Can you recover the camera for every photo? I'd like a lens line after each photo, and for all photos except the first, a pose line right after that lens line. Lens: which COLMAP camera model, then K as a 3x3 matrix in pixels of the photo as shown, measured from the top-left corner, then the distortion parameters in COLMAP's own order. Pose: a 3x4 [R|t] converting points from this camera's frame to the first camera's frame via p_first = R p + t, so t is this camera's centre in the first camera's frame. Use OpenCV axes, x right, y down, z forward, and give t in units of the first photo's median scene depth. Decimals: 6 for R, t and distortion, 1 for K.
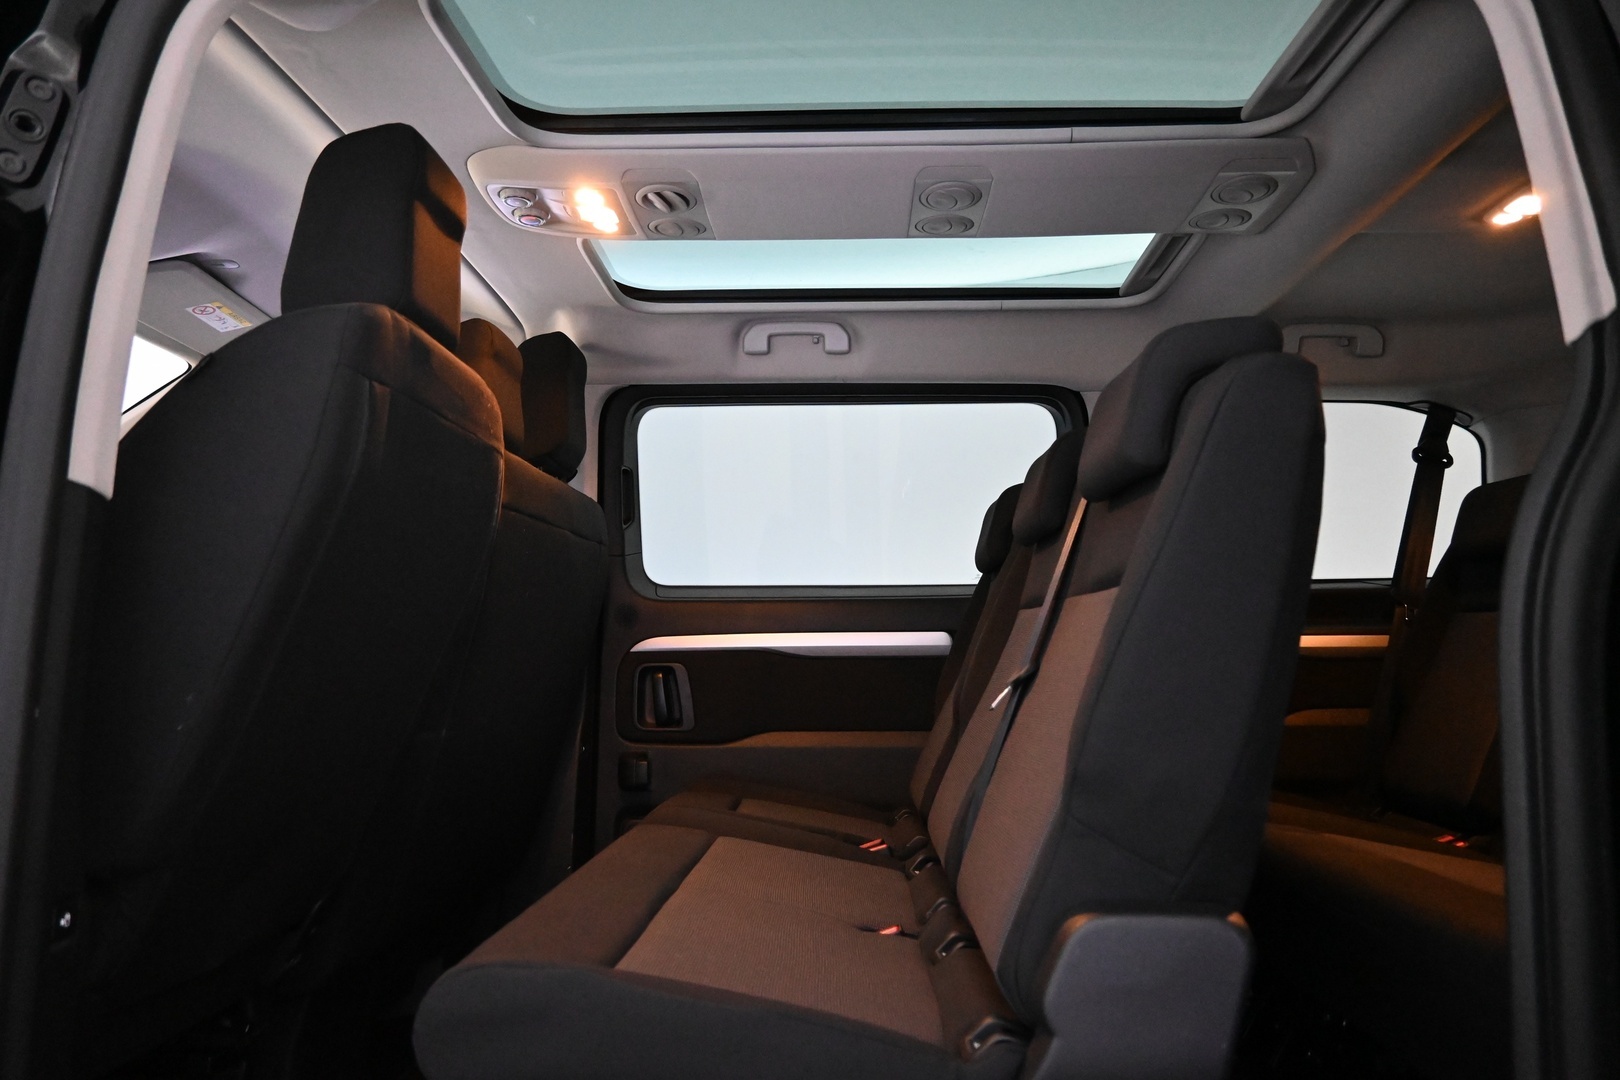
lens RADIAL K [[1102.6, 0, 810.0], [0, 1102.6, 540.0], [0, 0, 1]] dist [-0.001468, -0.002143]
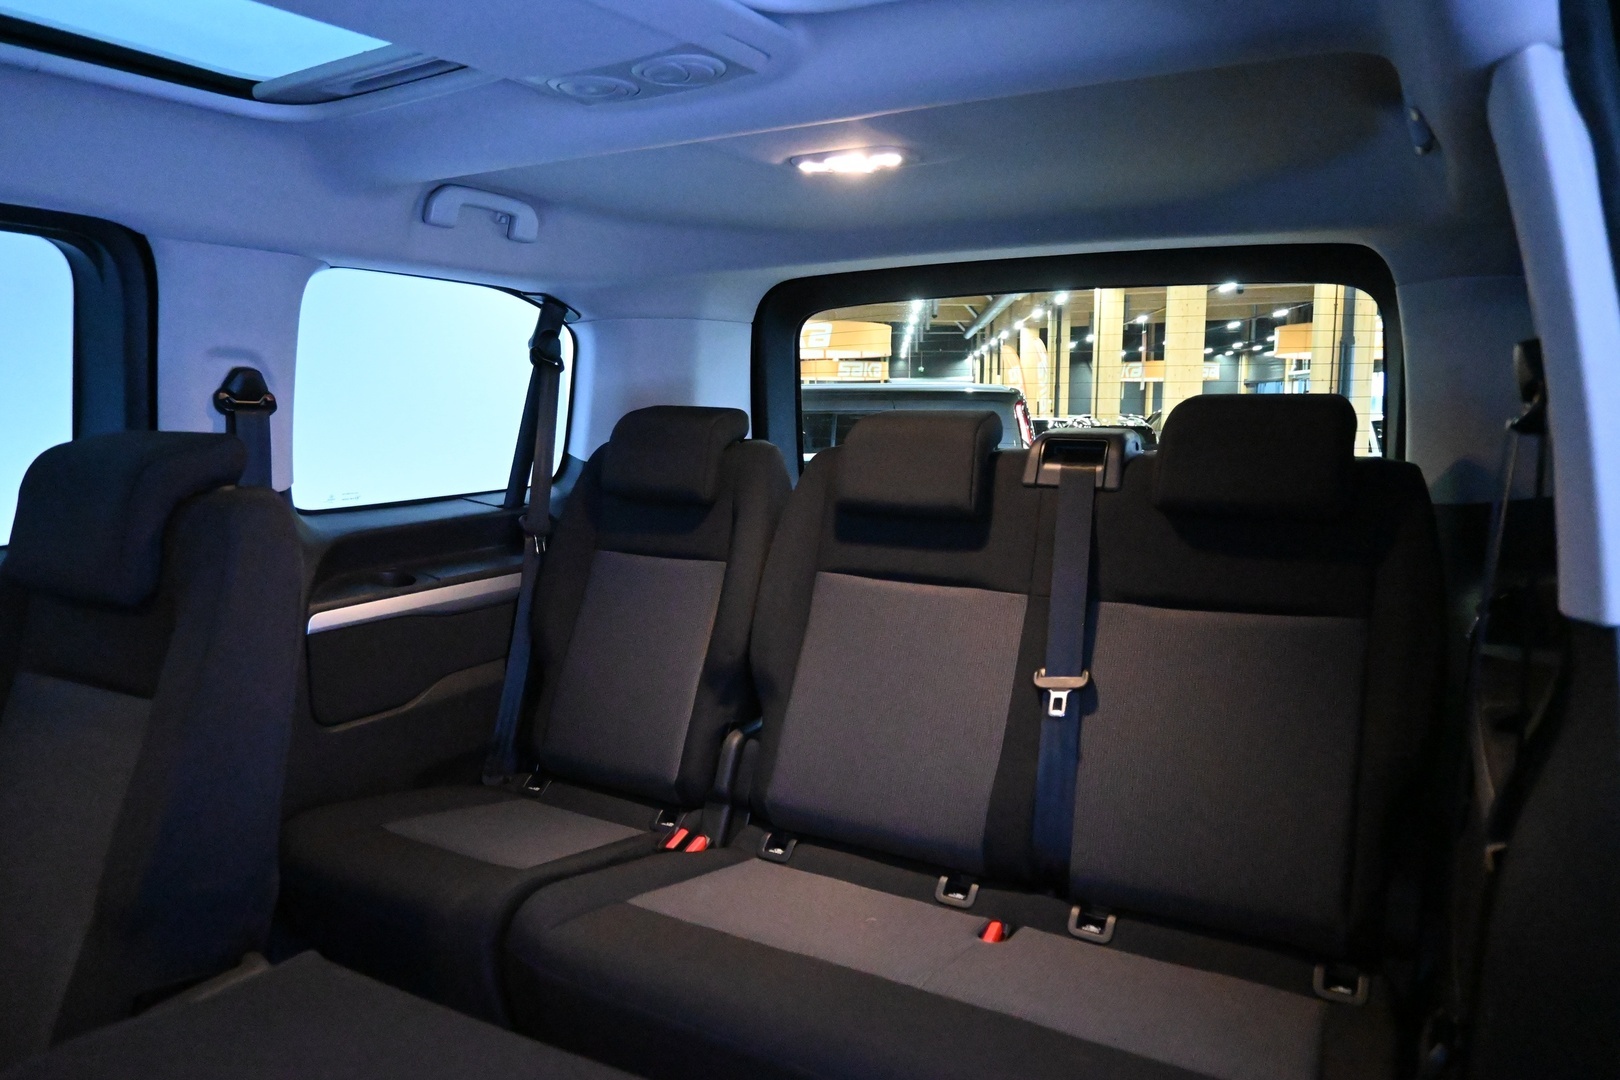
lens RADIAL K [[1096.1, 0, 810.0], [0, 1096.1, 540.0], [0, 0, 1]] dist [-0.001528, -0.001724]
pose [[0.482346, -0.116217, 0.868237, -0.116851], [-0.094024, 0.978565, 0.183220, -0.122126], [-0.870920, -0.170011, 0.461080, 0.416415]]
